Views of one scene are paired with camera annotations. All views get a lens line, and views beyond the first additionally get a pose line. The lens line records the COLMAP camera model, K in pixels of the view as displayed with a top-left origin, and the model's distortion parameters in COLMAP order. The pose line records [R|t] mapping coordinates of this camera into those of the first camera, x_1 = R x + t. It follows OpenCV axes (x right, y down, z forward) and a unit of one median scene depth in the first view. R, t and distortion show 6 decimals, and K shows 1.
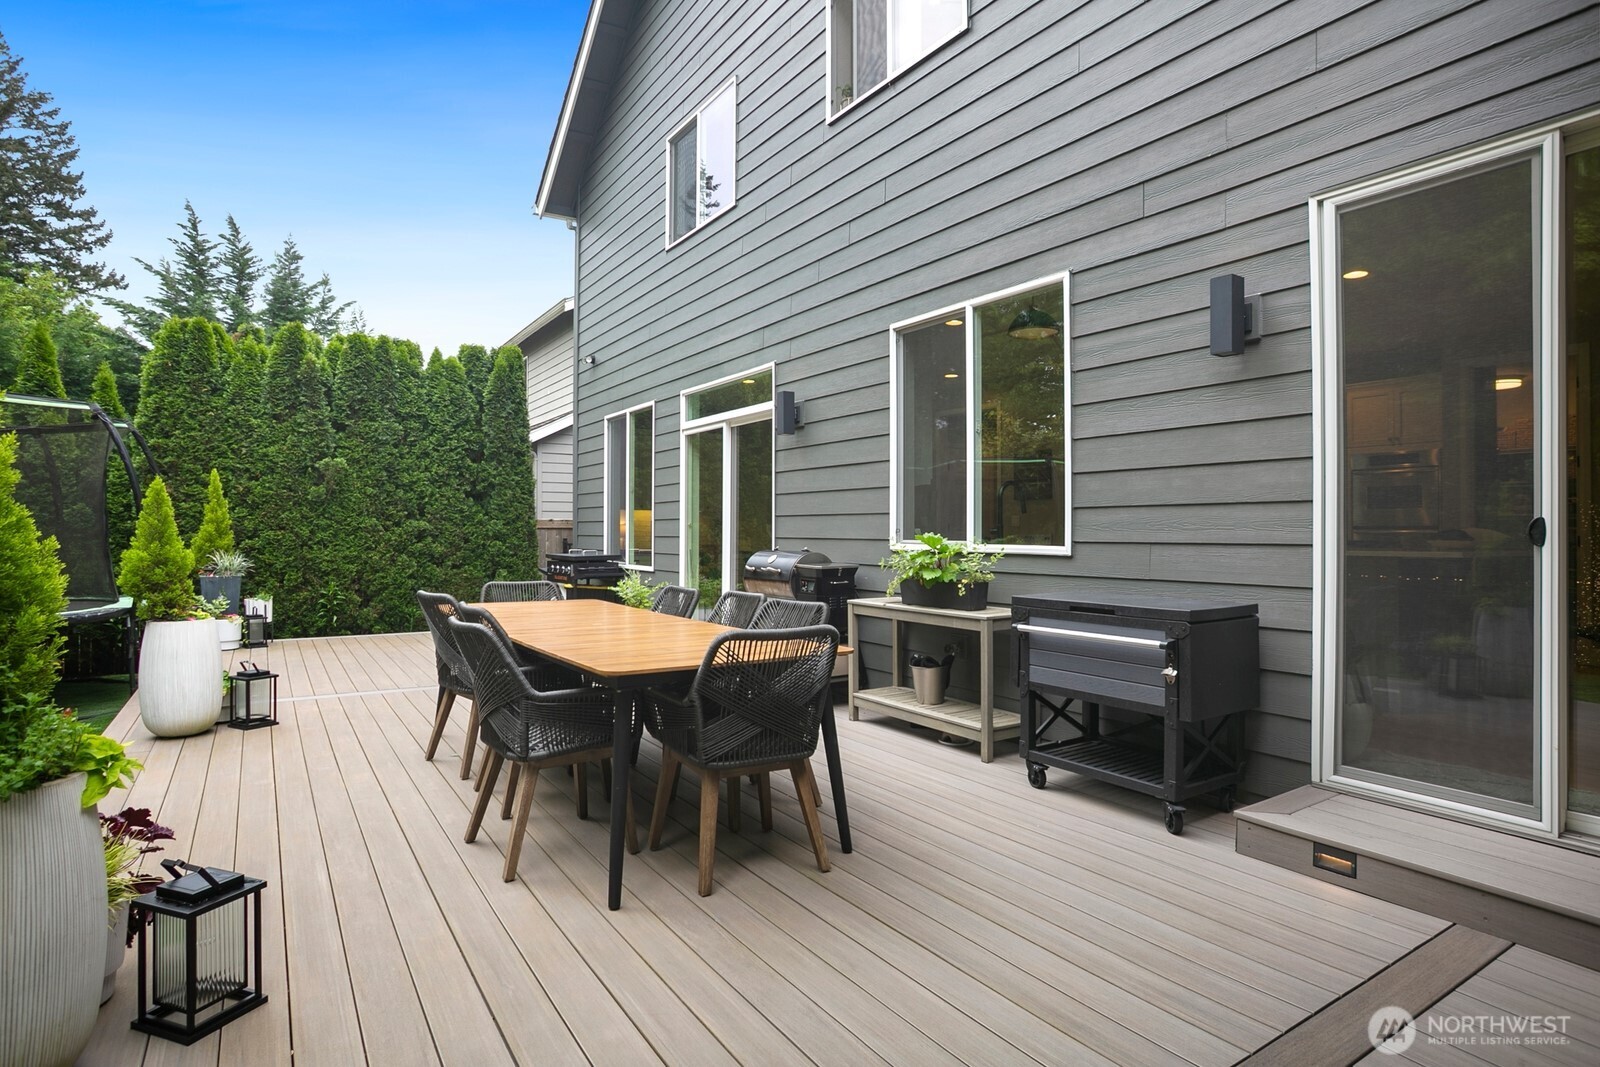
lens RADIAL K [[847.3, 0, 798.8], [0, 847.3, 525.7], [0, 0, 1]] dist [-0.108105, 0.062755]
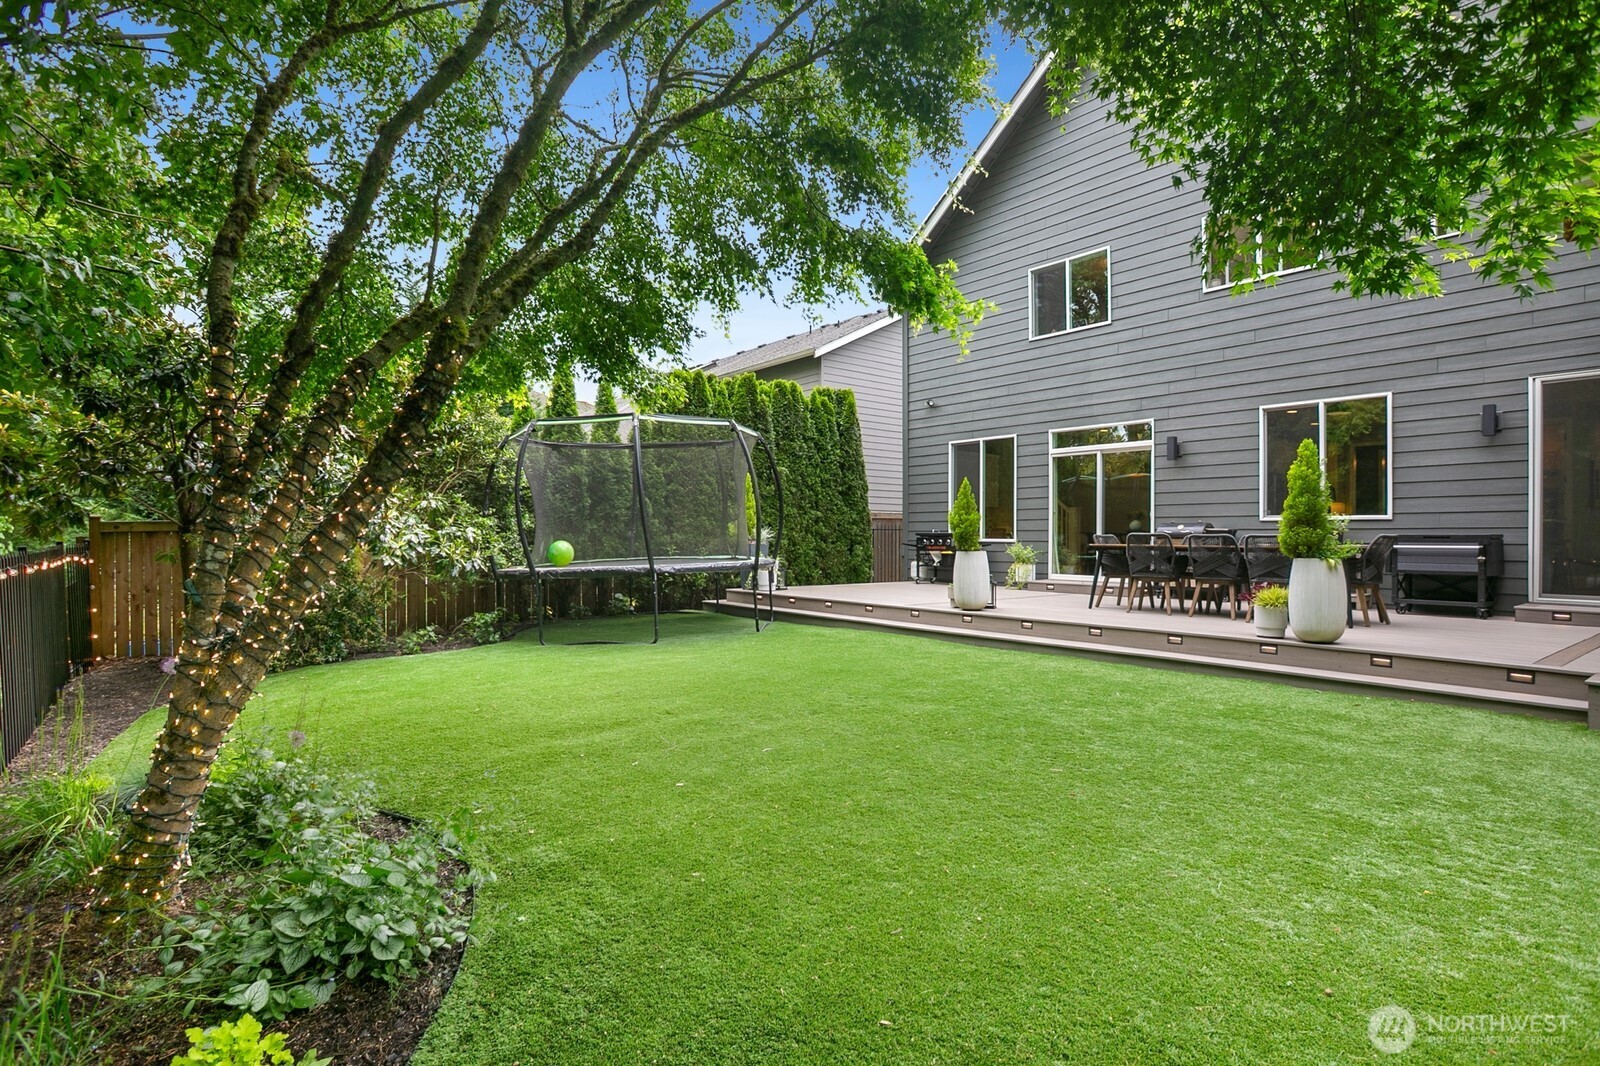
lens RADIAL K [[797.5, 0, 800.0], [0, 797.5, 533.0], [0, 0, 1]] dist [-0.069871, 0.025920]
pose [[0.996649, 0.002193, 0.081770, -1.421155], [-0.002379, 0.999995, 0.002166, 0.071465], [-0.081765, -0.002354, 0.996649, -0.930751]]
